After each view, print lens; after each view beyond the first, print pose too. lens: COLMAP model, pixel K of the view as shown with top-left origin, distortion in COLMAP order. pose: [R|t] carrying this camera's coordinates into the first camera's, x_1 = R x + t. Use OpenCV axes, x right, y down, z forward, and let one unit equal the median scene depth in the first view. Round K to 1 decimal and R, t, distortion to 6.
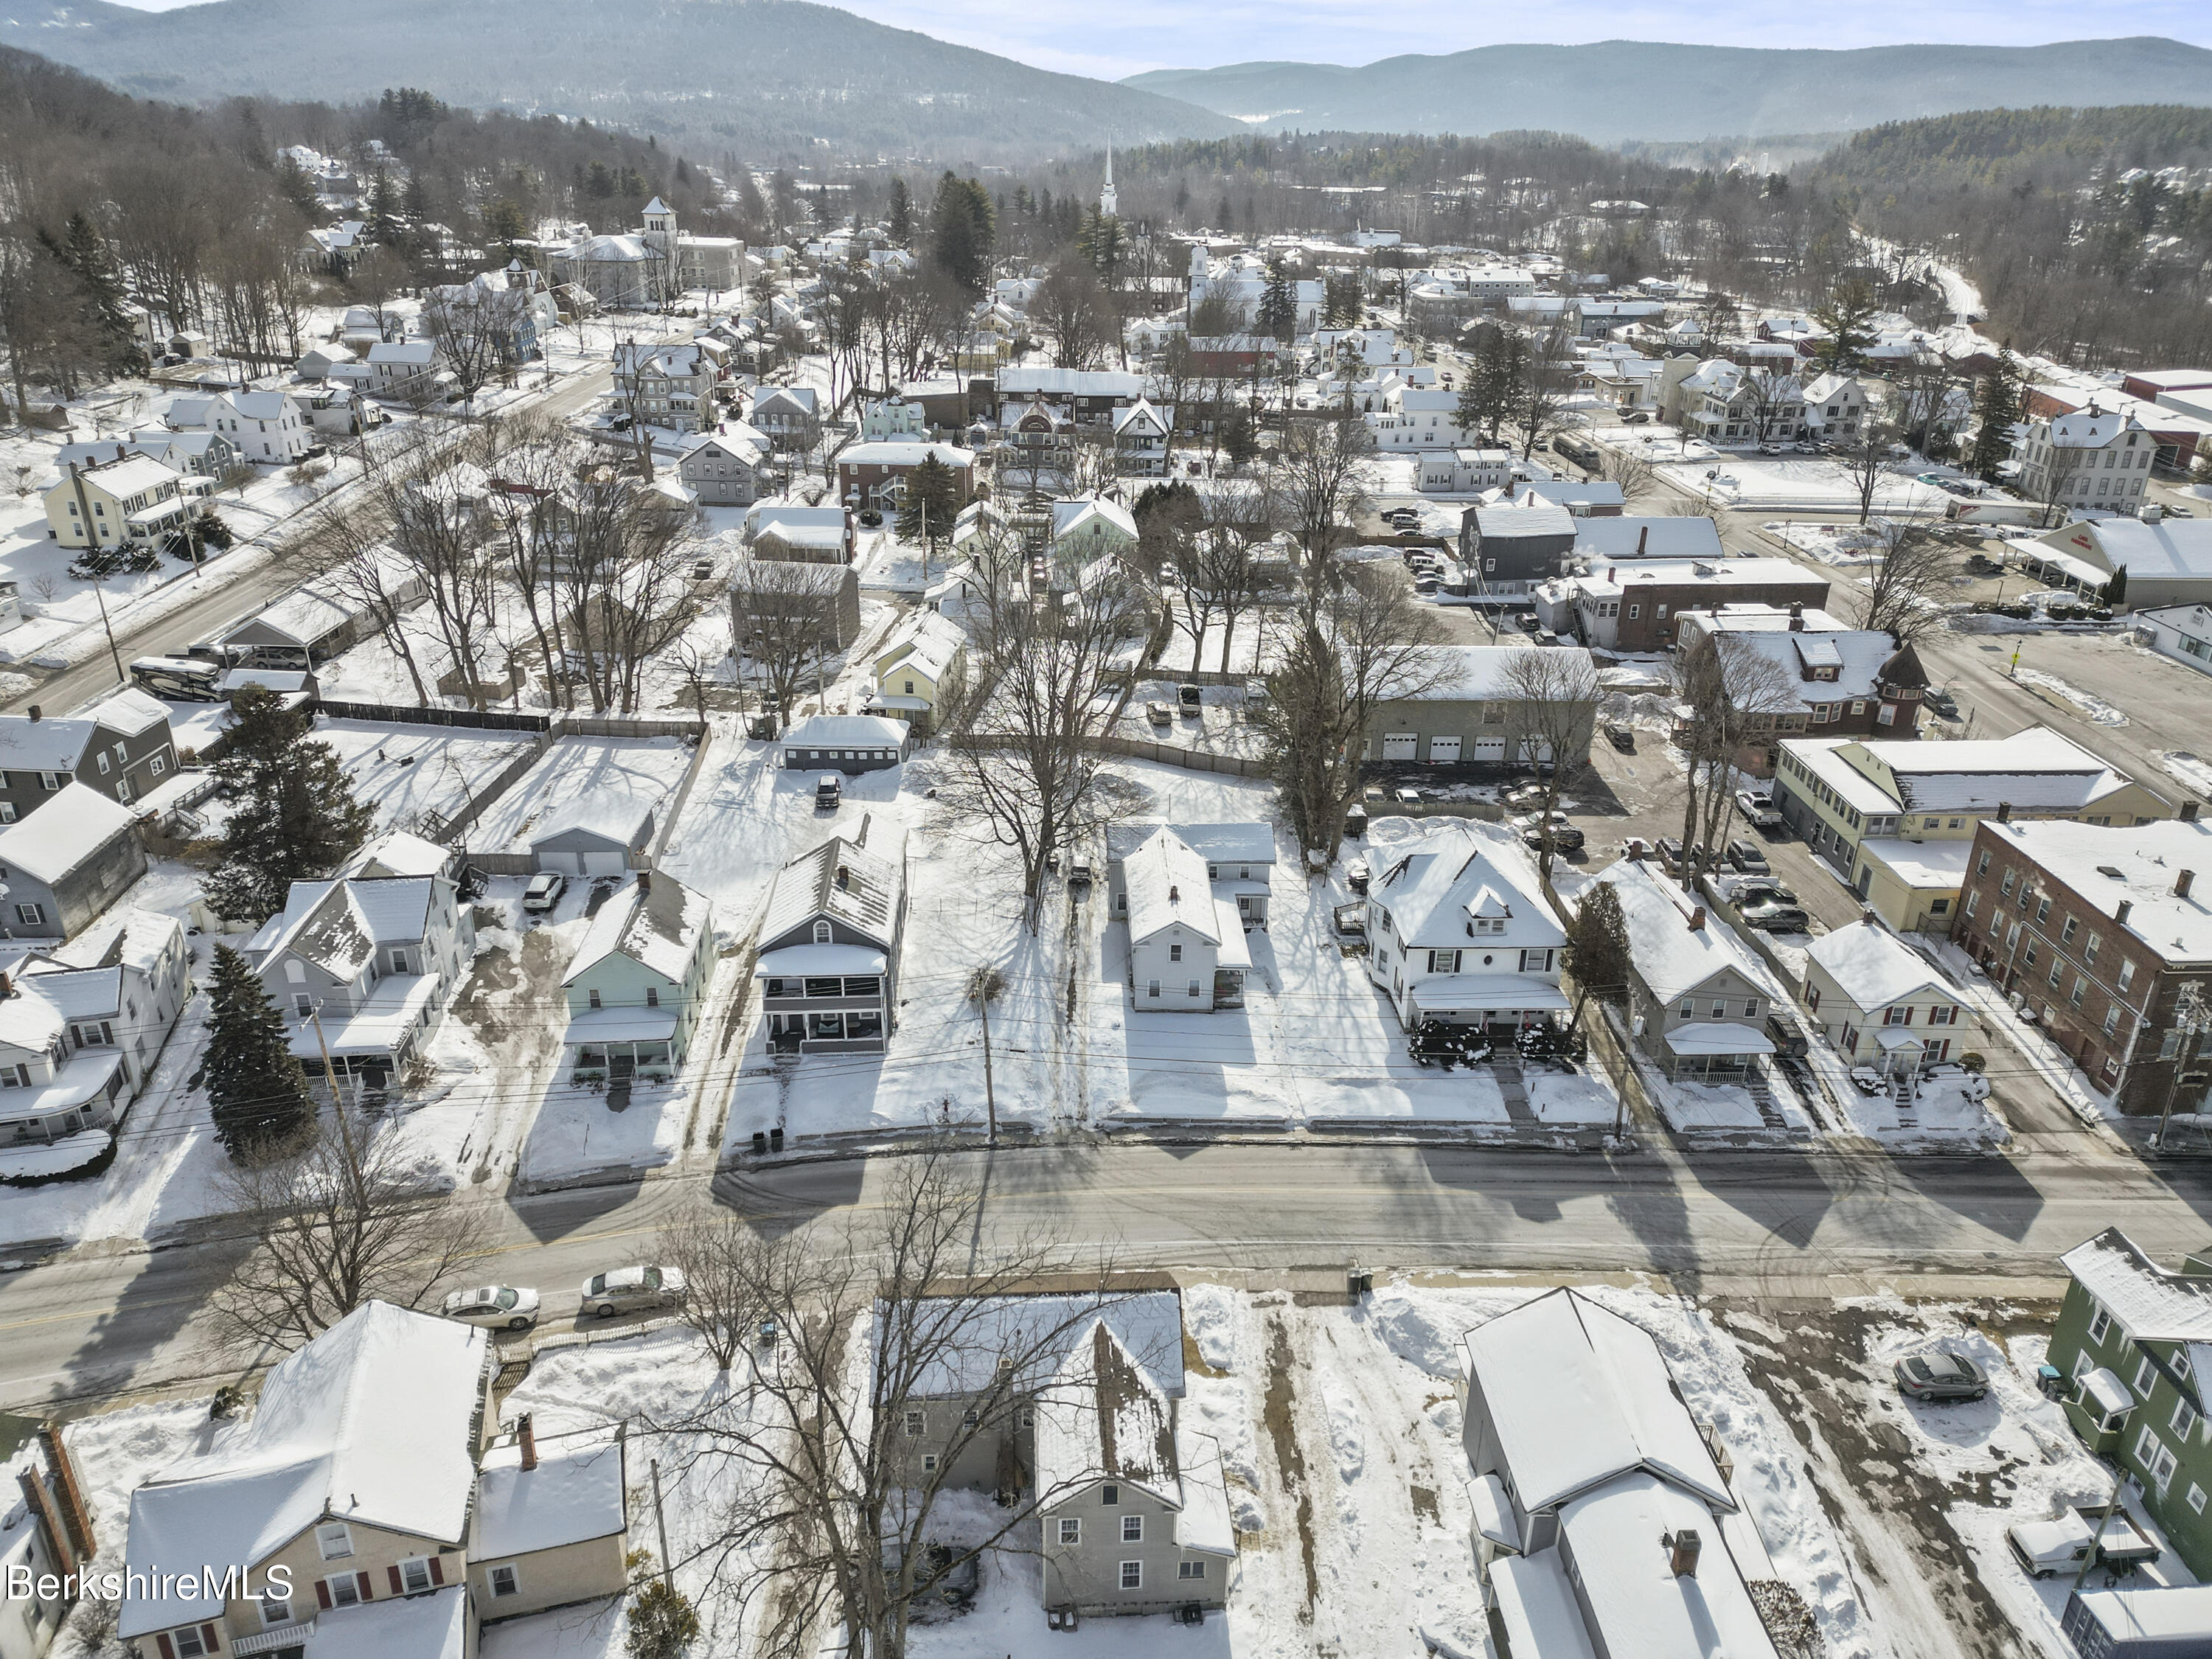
lens RADIAL K [[1538.1, 0, 1101.6], [0, 1538.1, 791.4], [0, 0, 1]] dist [0.093537, -0.098683]
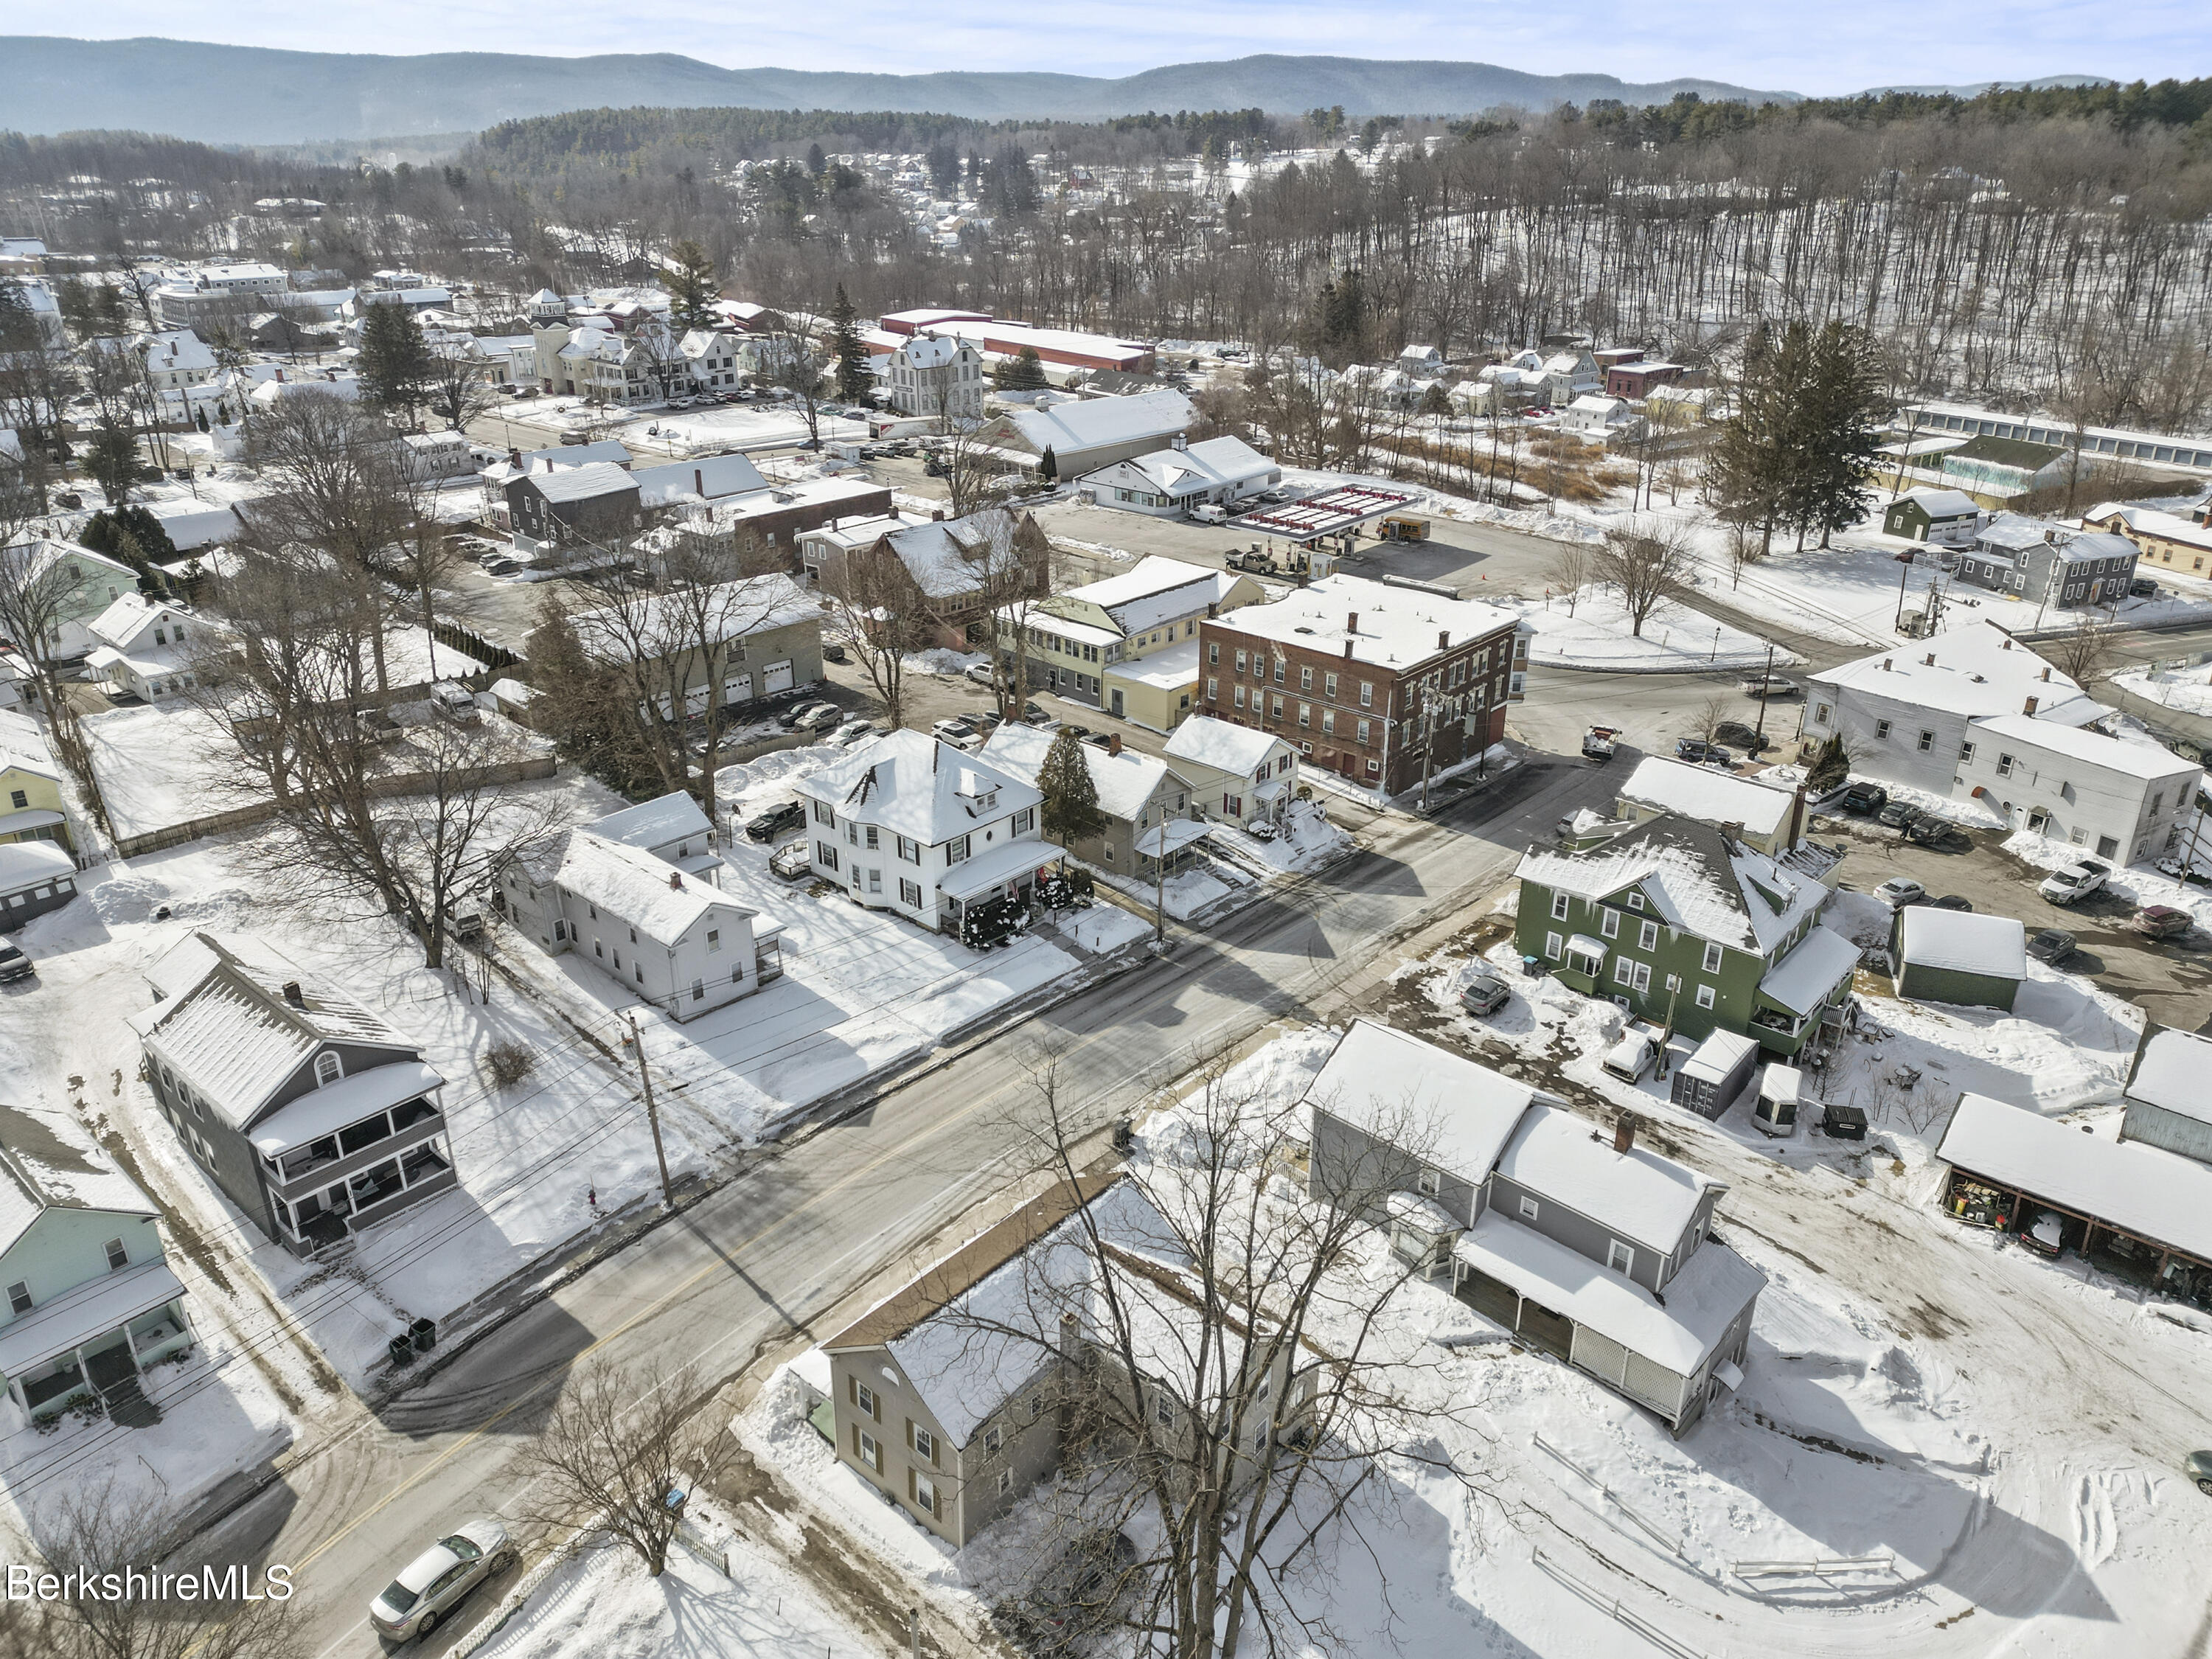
lens RADIAL K [[1538.1, 0, 1101.6], [0, 1538.1, 791.4], [0, 0, 1]] dist [0.093537, -0.098683]
pose [[0.705590, -0.286714, 0.648026, -0.381657], [0.288747, 0.951456, 0.106568, -0.006419], [-0.647122, 0.111922, 0.754126, 0.199534]]
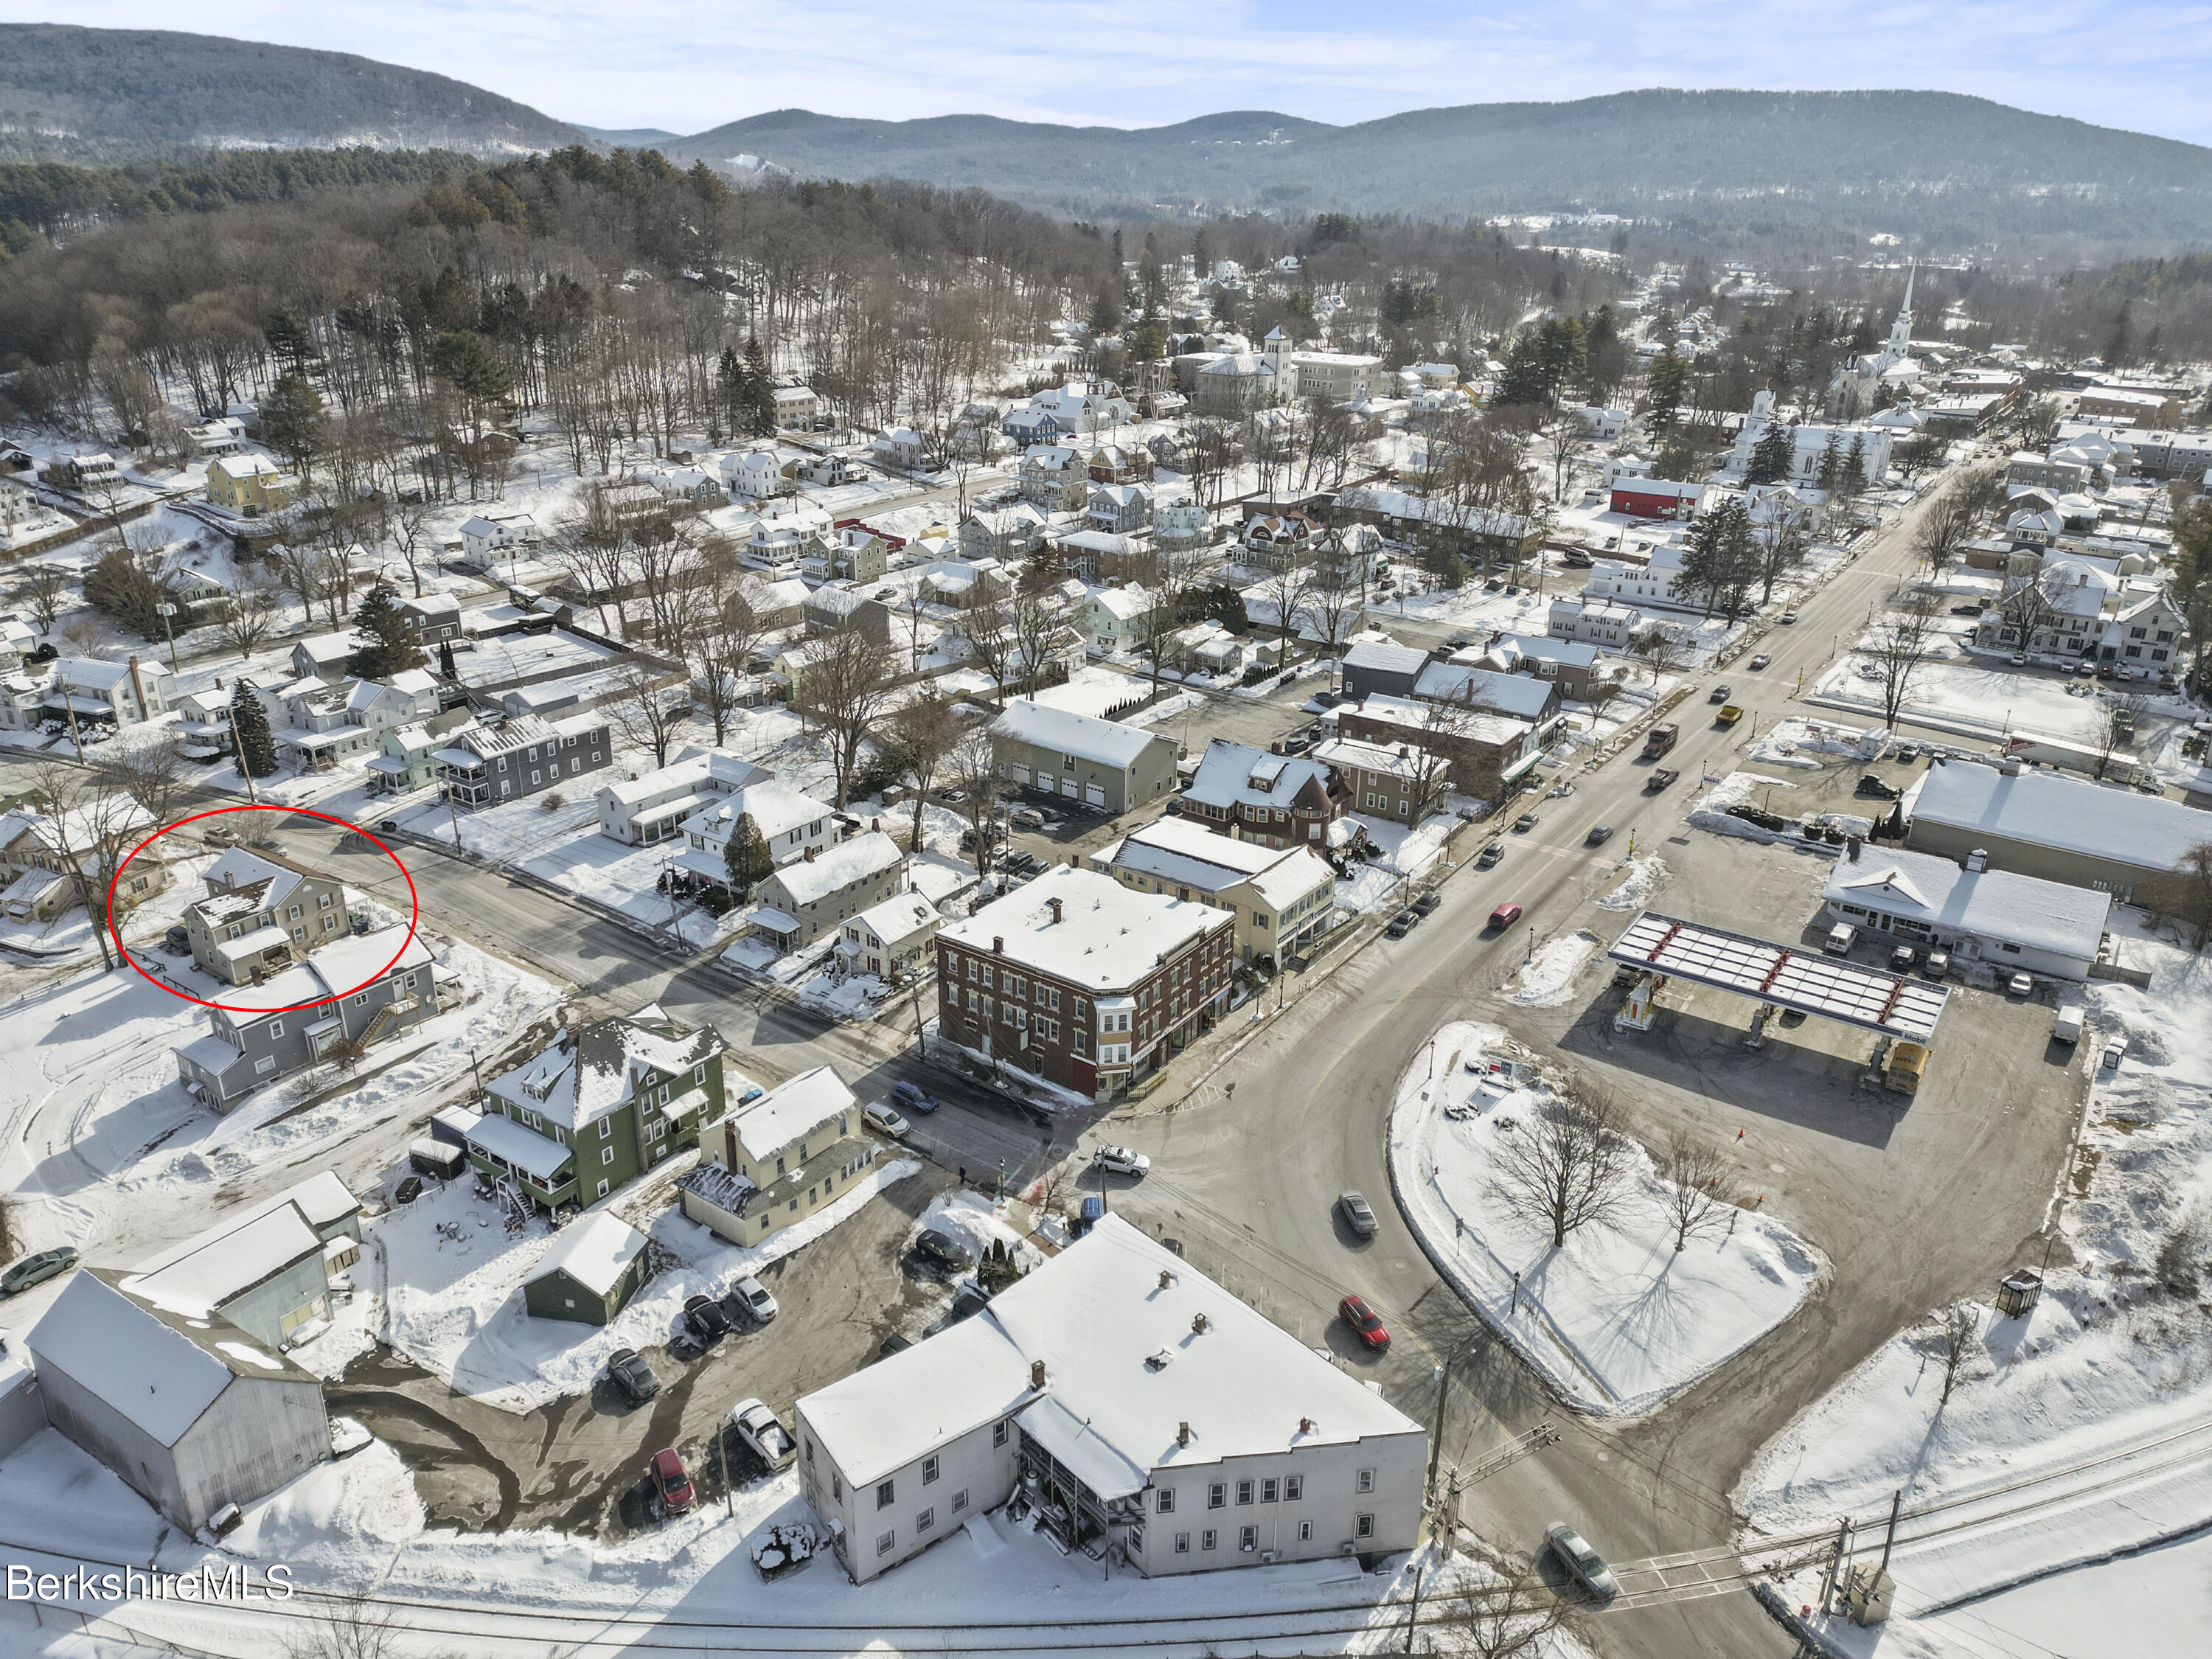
lens RADIAL K [[1538.1, 0, 1101.6], [0, 1538.1, 791.4], [0, 0, 1]] dist [0.093537, -0.098683]
pose [[0.787219, 0.219106, -0.576436, 1.713571], [-0.245655, 0.968803, 0.032764, -0.124399], [0.565632, 0.115812, 0.816485, -0.182382]]
